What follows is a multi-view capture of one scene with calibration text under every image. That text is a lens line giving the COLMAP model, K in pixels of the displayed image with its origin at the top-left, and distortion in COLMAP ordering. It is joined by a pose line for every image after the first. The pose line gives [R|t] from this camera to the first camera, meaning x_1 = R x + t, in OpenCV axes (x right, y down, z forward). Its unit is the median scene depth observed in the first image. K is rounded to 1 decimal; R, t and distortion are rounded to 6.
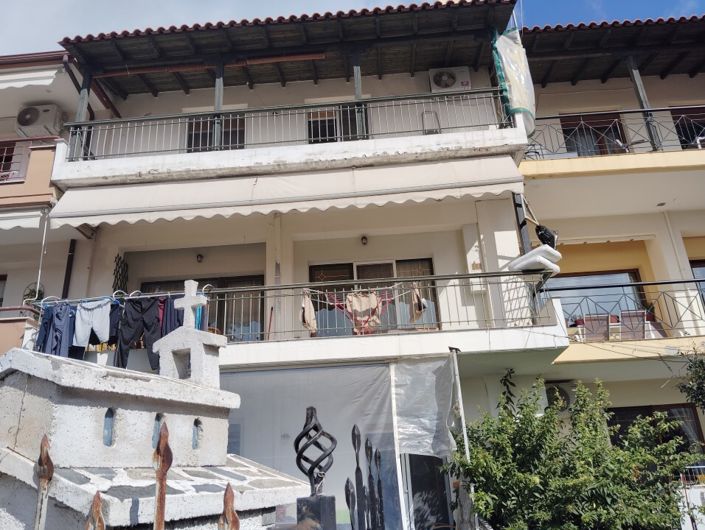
lens RADIAL K [[576.2, 0, 352.1], [0, 576.2, 258.2], [0, 0, 1]] dist [0.068787, -0.141694]
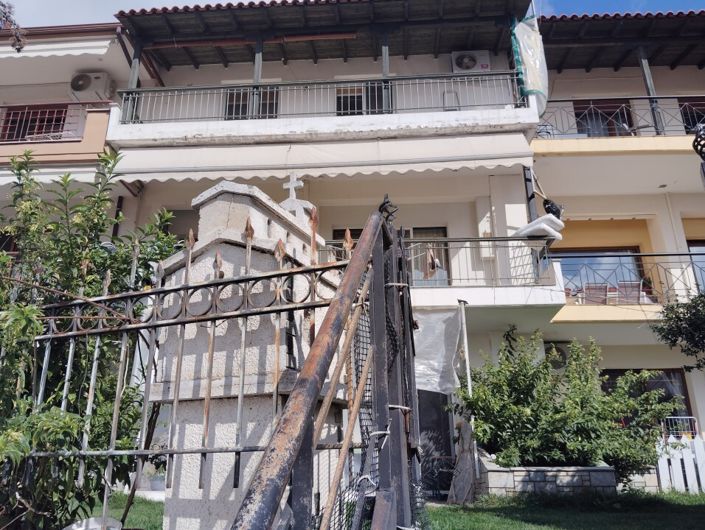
lens RADIAL K [[576.2, 0, 354.2], [0, 576.2, 251.7], [0, 0, 1]] dist [0.068787, -0.141694]
pose [[0.998904, 0.041910, -0.020836, -0.012269], [-0.041520, 0.998960, 0.018819, 0.038992], [0.021603, -0.017933, 0.999606, -0.105087]]
